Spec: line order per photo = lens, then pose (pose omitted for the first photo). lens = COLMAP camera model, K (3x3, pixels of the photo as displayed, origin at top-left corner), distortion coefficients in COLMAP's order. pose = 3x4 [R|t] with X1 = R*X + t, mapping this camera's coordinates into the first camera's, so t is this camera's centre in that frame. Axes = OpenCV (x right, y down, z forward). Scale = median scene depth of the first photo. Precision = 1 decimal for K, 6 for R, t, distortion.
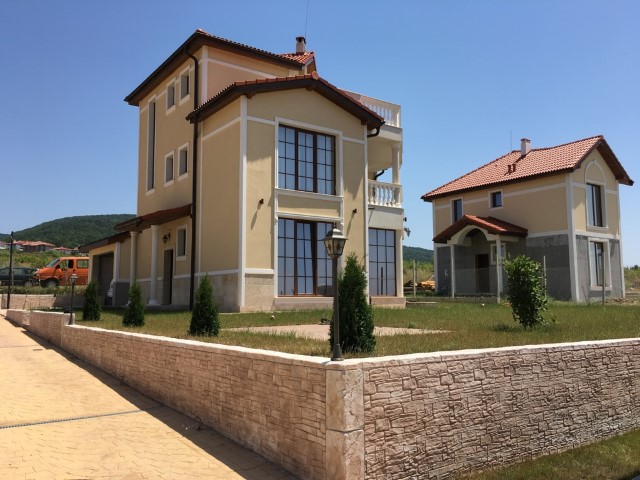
lens RADIAL K [[541.9, 0, 320.5], [0, 541.9, 241.3], [0, 0, 1]] dist [0.078371, -0.007130]
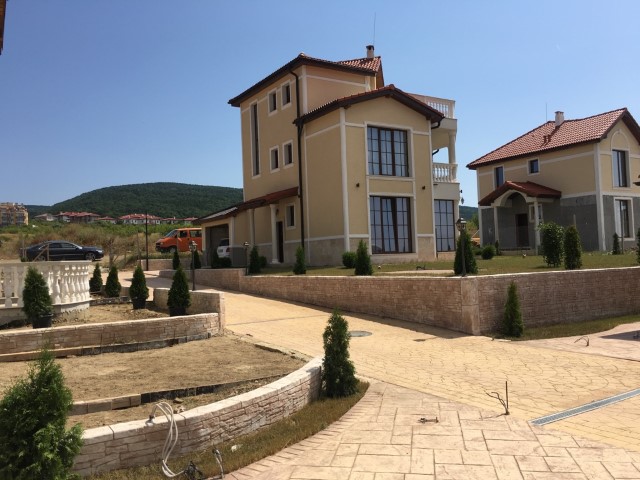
lens RADIAL K [[541.9, 0, 323.6], [0, 541.9, 236.4], [0, 0, 1]] dist [0.078371, -0.007130]
pose [[0.997891, -0.034524, -0.054963, -0.097952], [0.037894, 0.997388, 0.061484, -0.025179], [0.052696, -0.063437, 0.996594, -0.294978]]
